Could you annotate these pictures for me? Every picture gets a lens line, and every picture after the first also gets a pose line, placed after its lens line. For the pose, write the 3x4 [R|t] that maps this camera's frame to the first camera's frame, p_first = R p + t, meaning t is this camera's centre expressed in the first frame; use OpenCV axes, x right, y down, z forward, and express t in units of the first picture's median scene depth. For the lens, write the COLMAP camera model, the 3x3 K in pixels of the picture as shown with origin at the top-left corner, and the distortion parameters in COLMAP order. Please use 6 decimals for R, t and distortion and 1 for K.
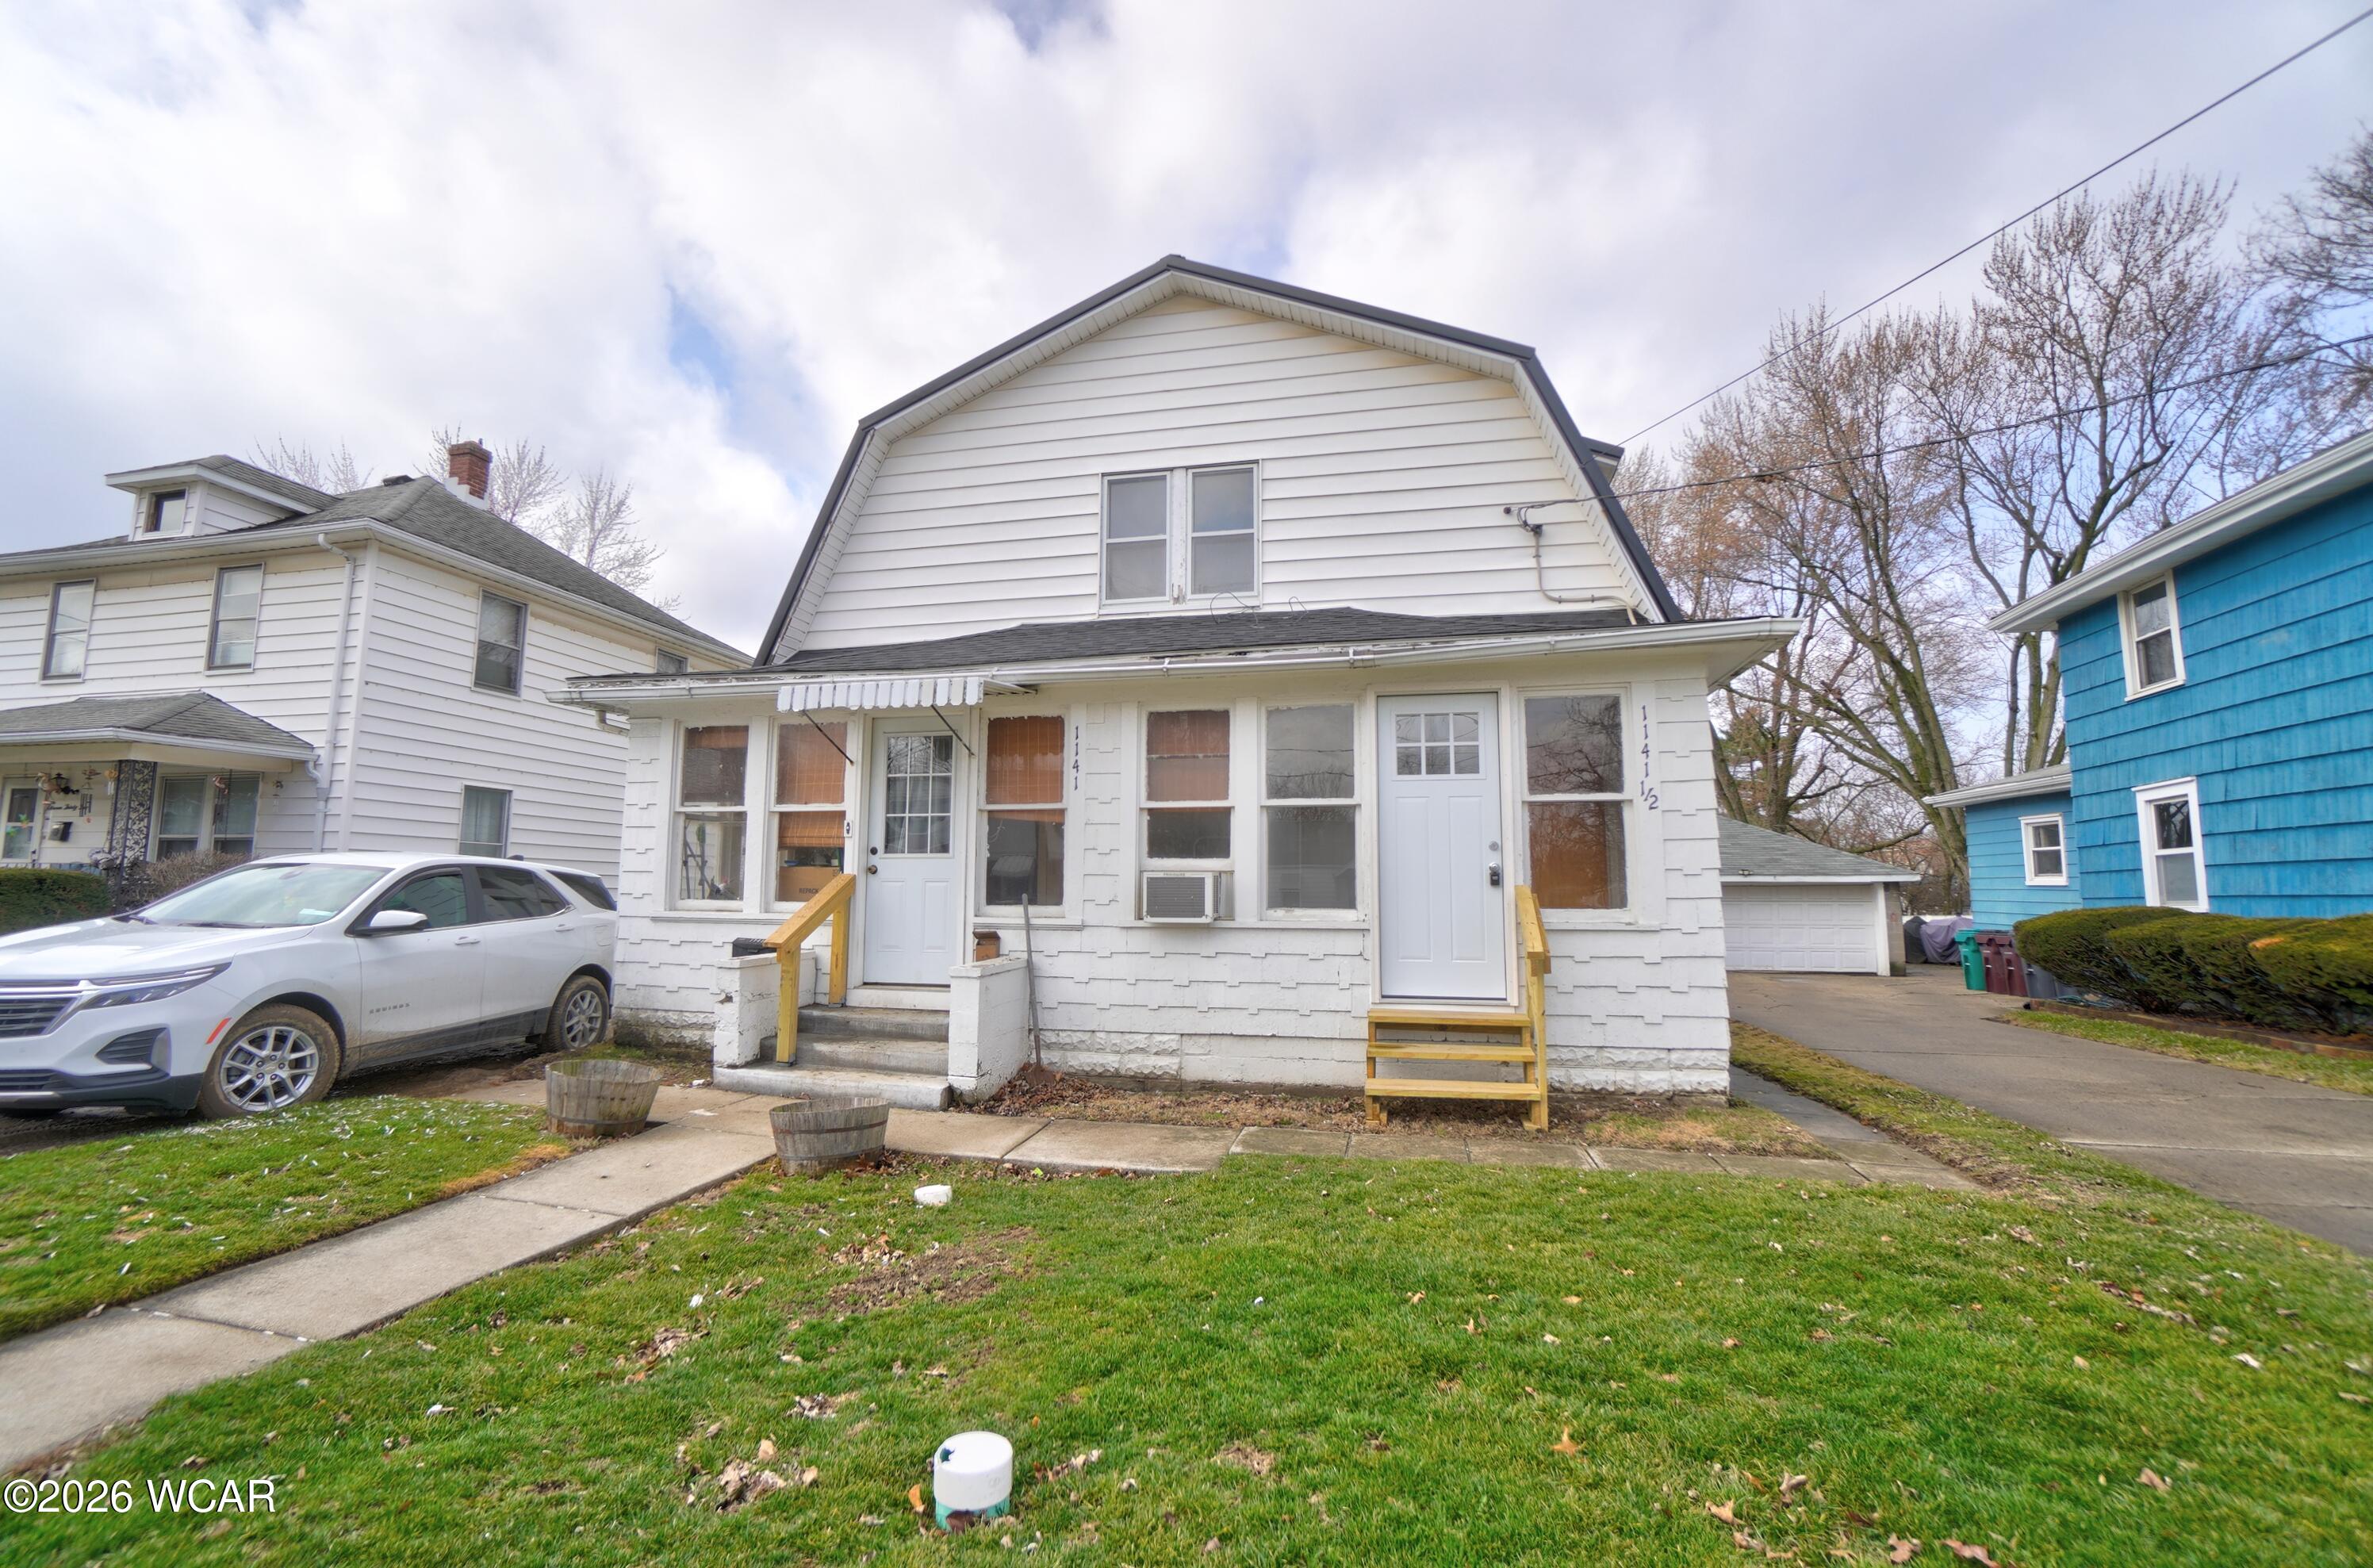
lens RADIAL K [[1046.3, 0, 1167.8], [0, 1046.3, 795.8], [0, 0, 1]] dist [-0.048944, 0.018640]
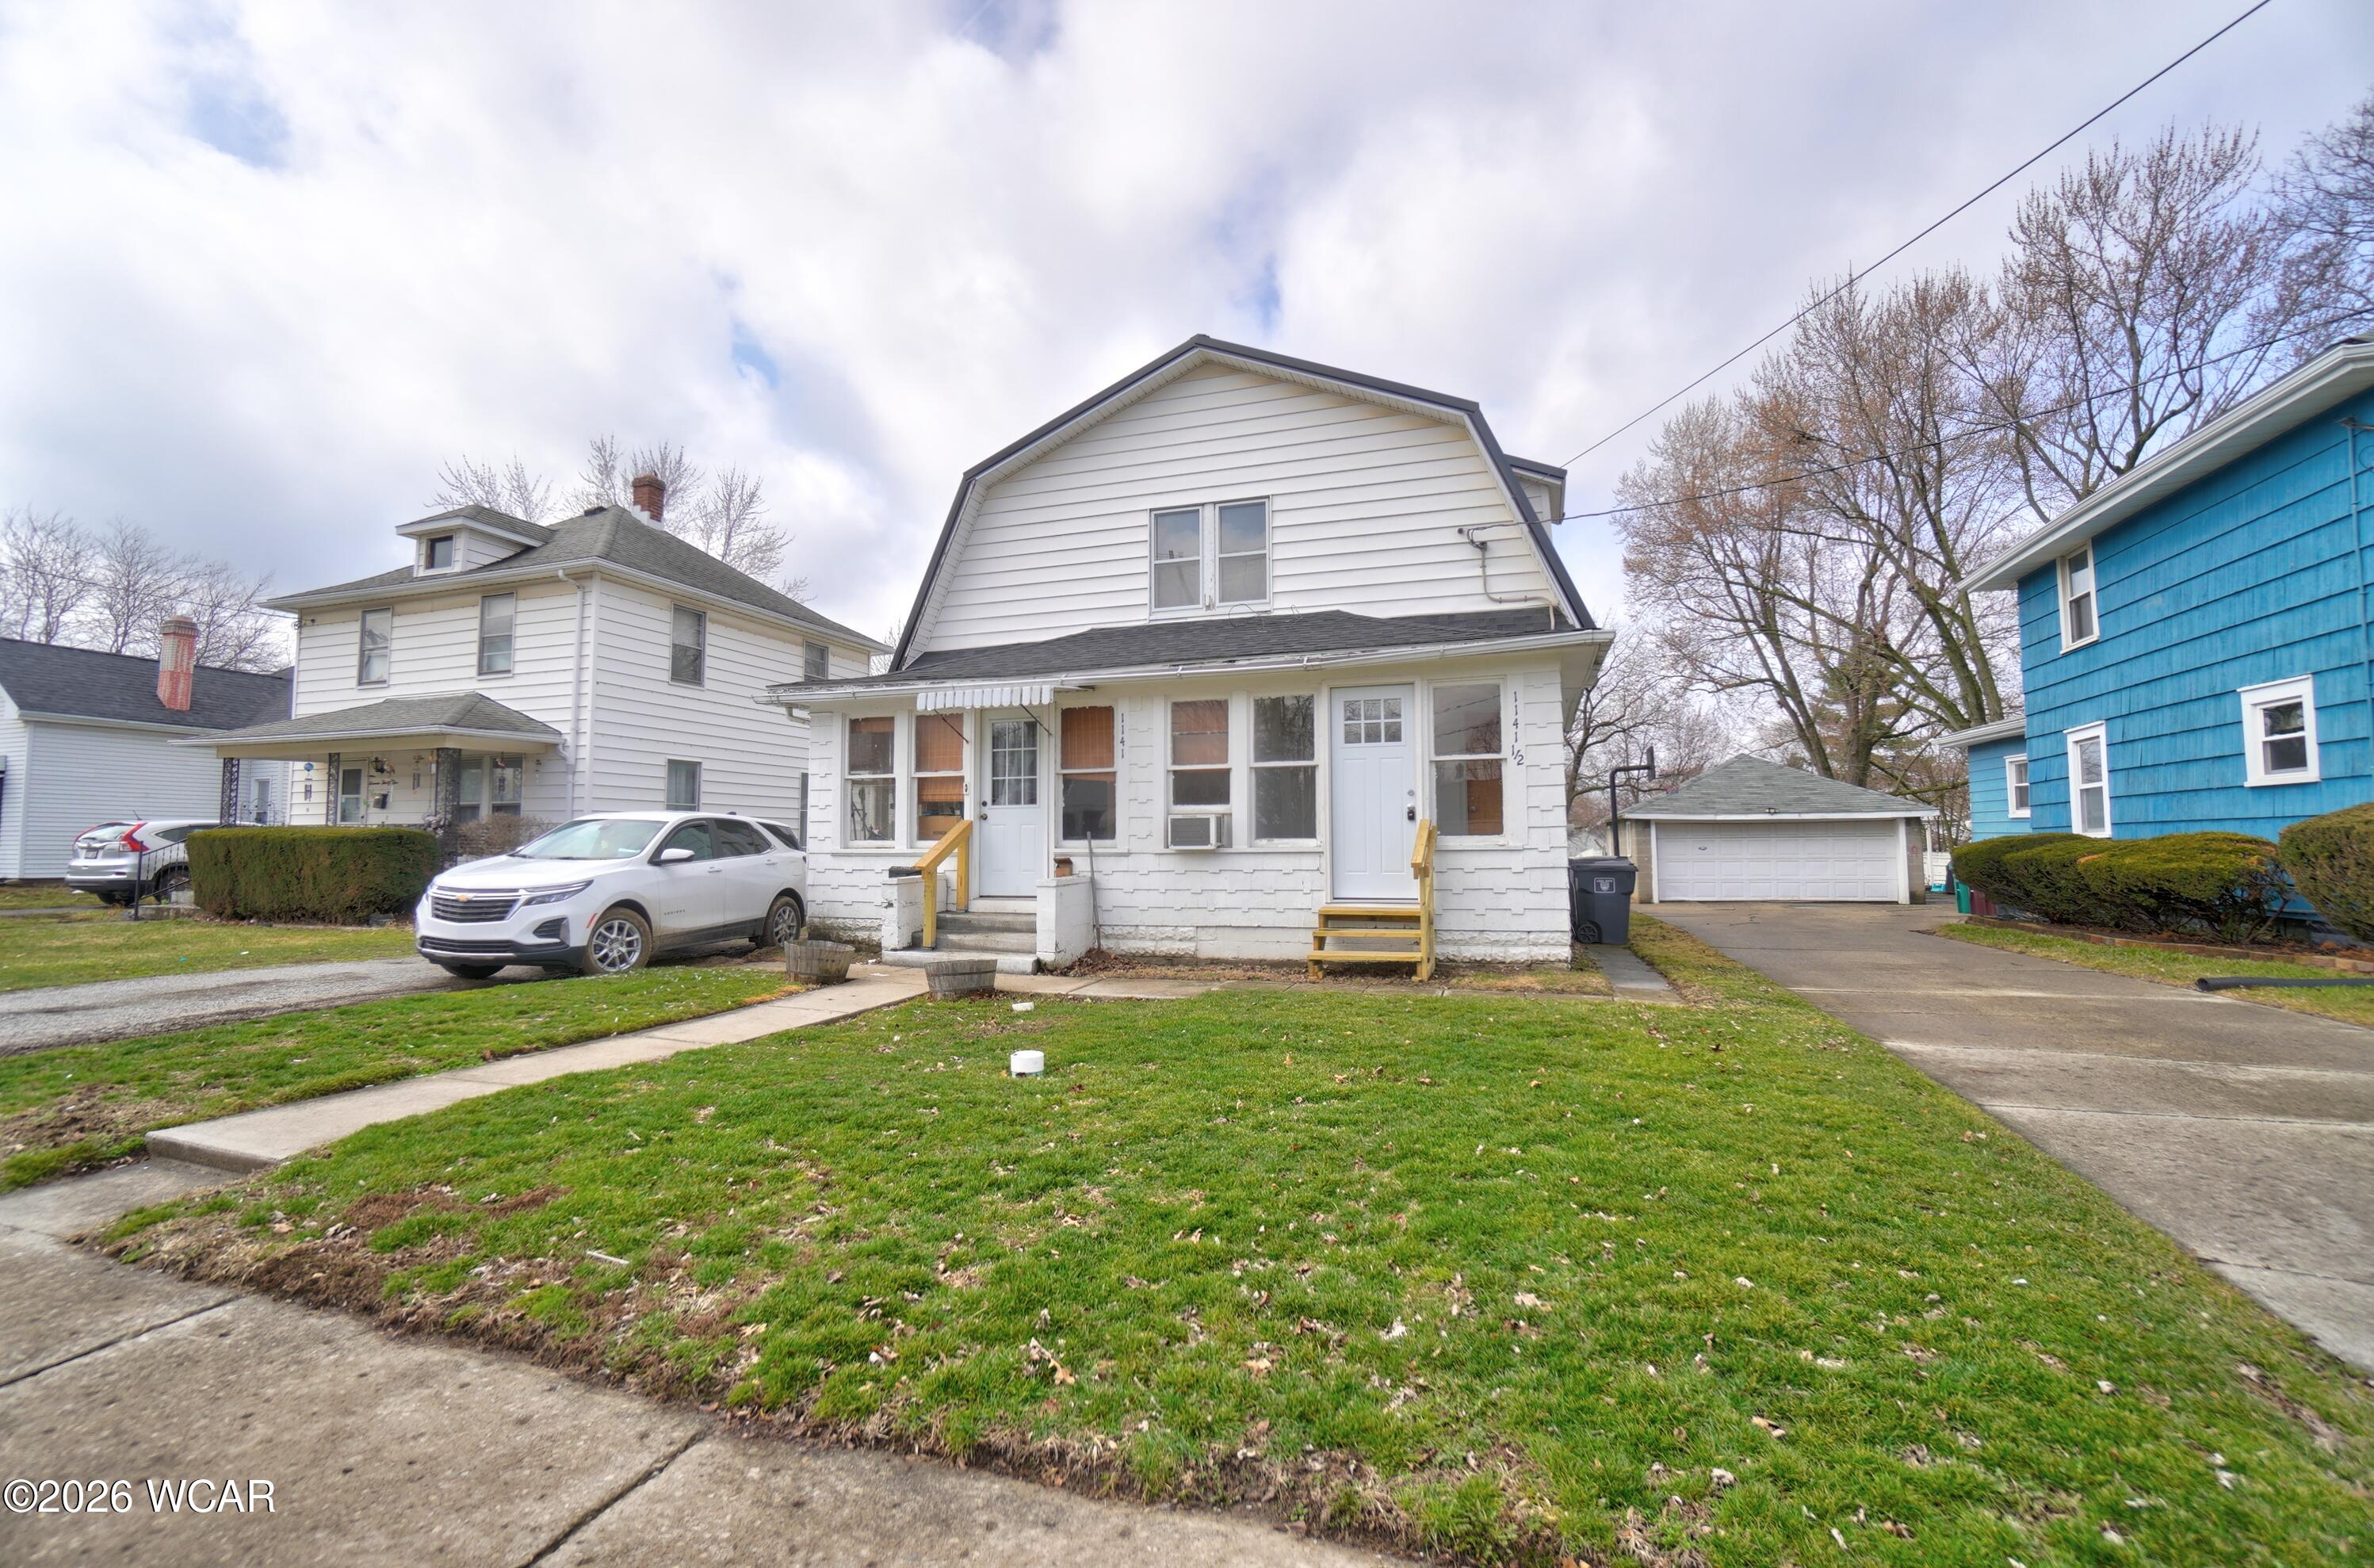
lens RADIAL K [[1024.6, 0, 1187.0], [0, 1024.6, 784.0], [0, 0, 1]] dist [-0.028832, 0.000114]
pose [[0.996460, -0.019080, -0.081873, 0.104157], [0.022065, 0.999118, 0.035717, -0.017081], [0.081119, -0.037397, 0.996003, -0.353742]]
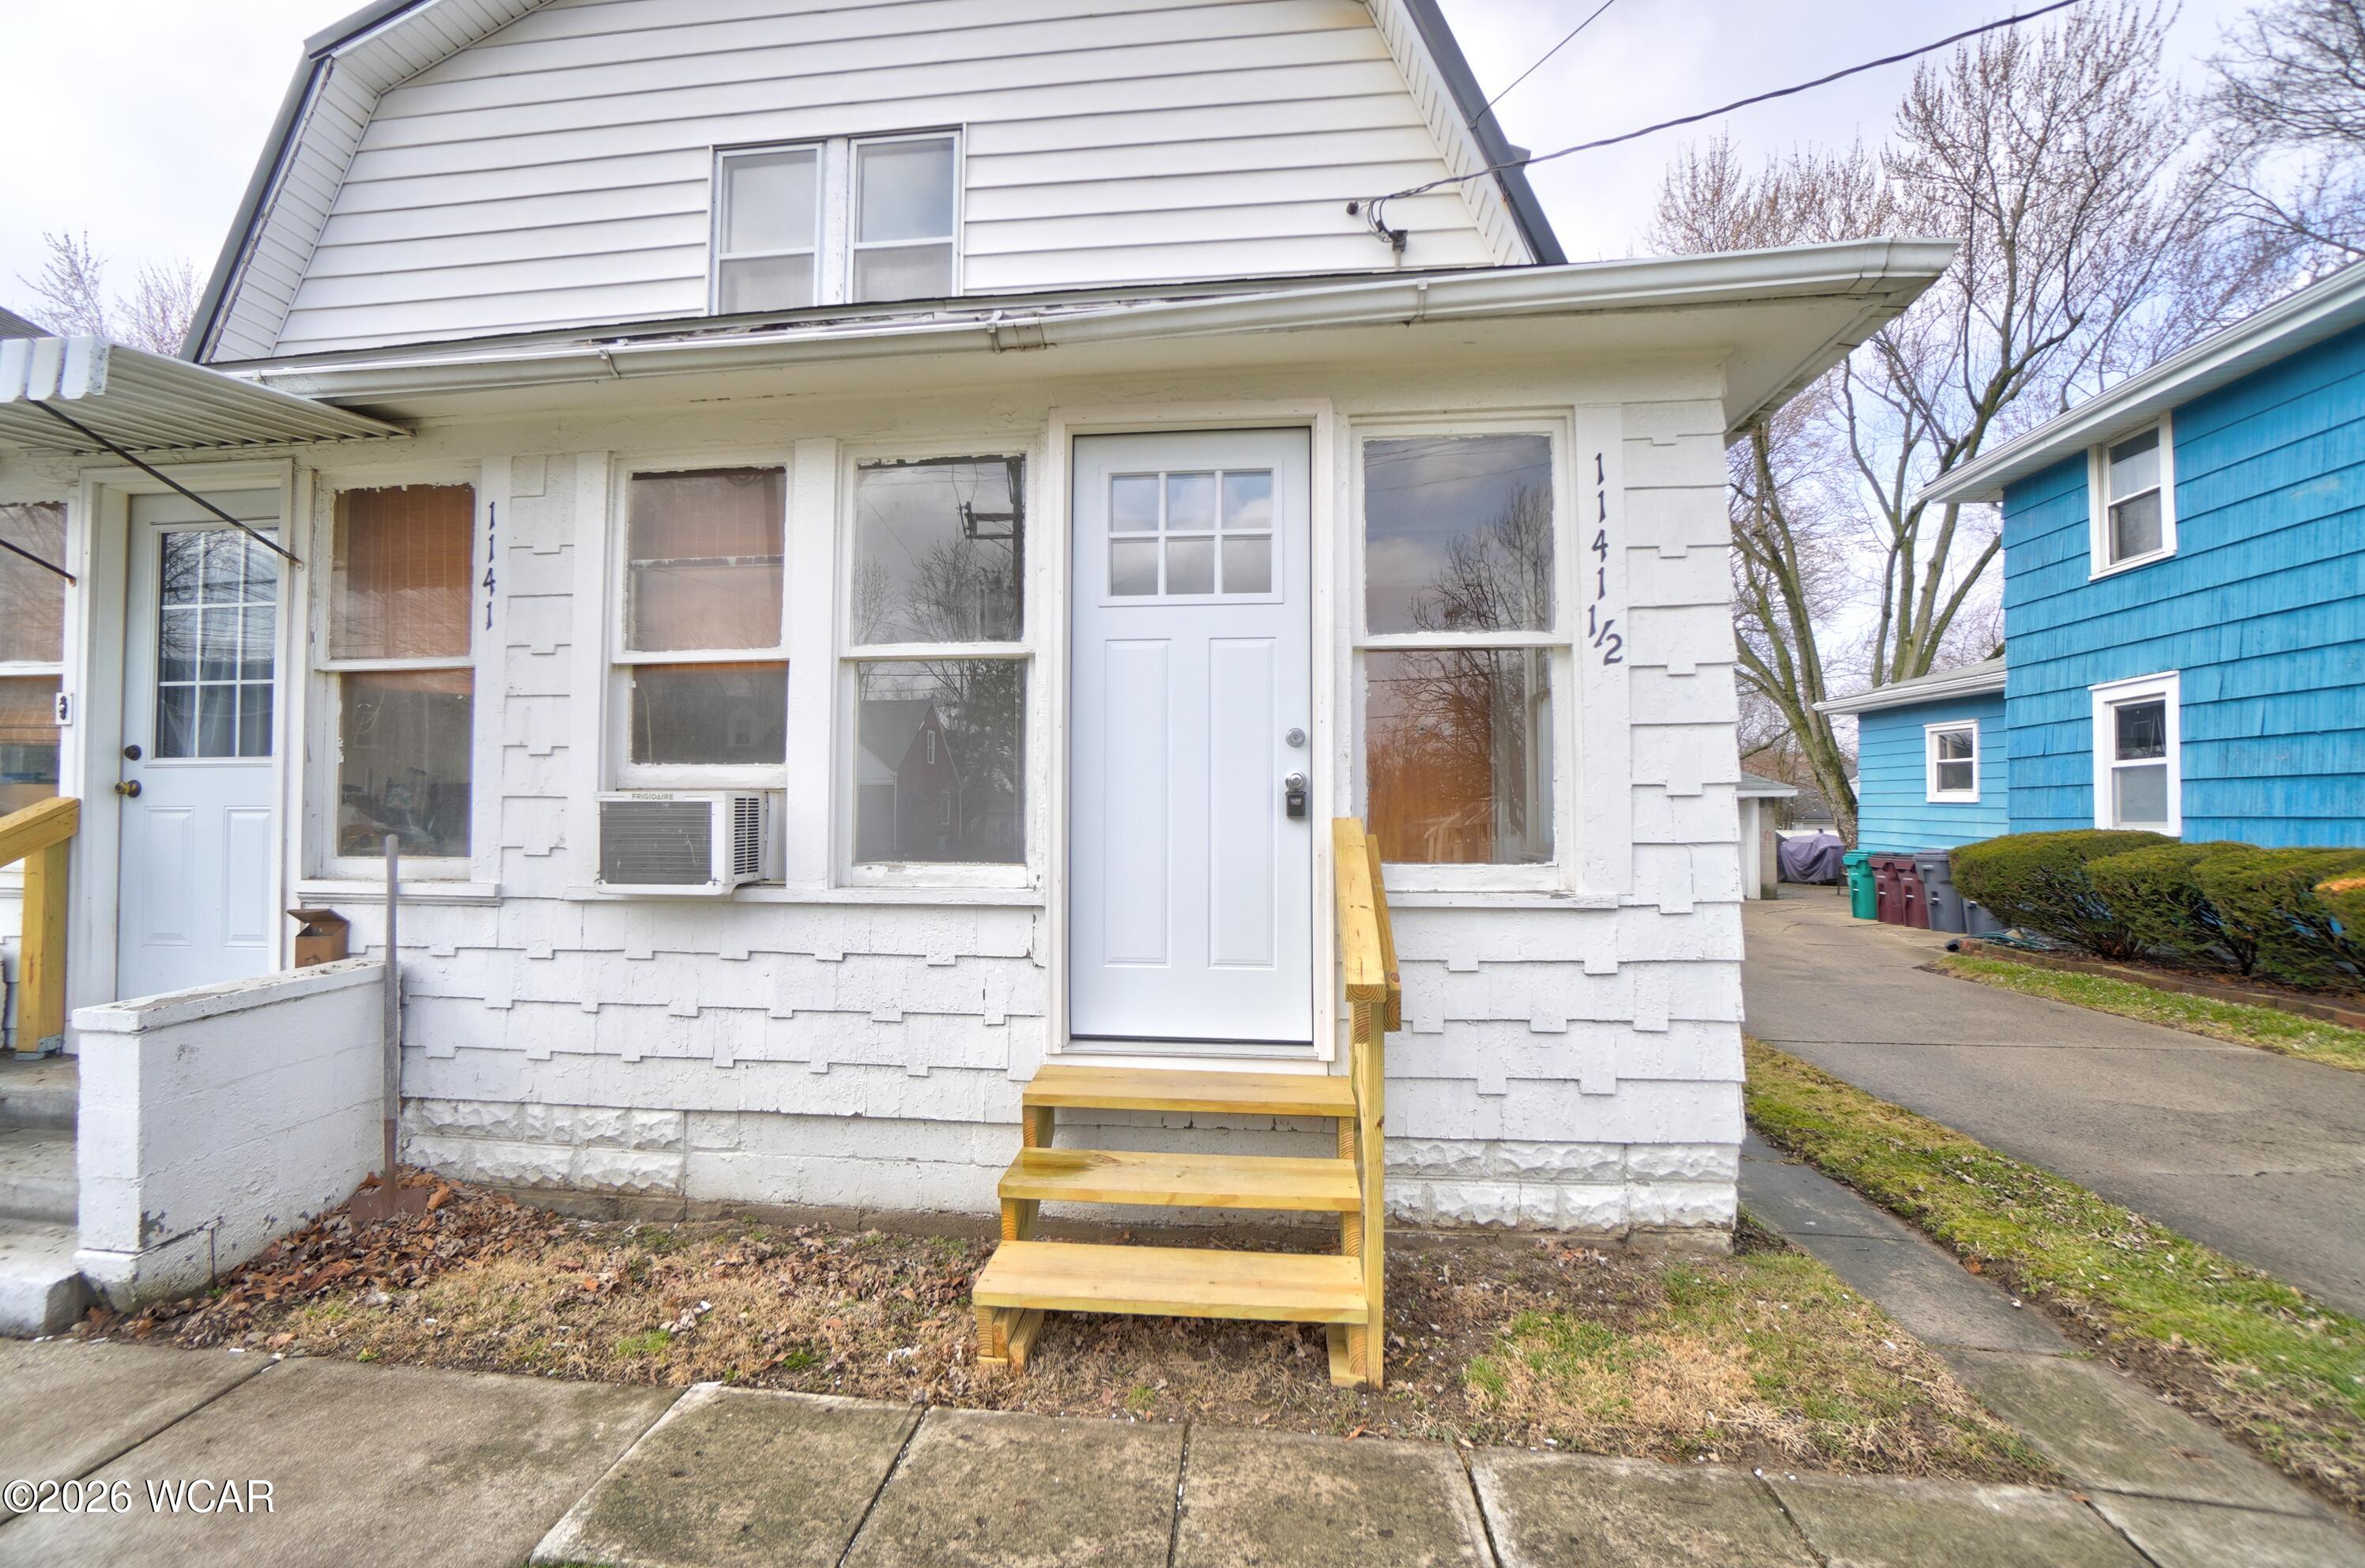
lens RADIAL K [[1060.1, 0, 1136.9], [0, 1060.1, 813.7], [0, 0, 1]] dist [-0.054785, 0.019561]
pose [[0.994542, -0.005364, 0.104203, 0.156450], [-0.004982, 0.995098, 0.098771, 0.029512], [-0.104222, -0.098751, 0.989639, 0.427084]]
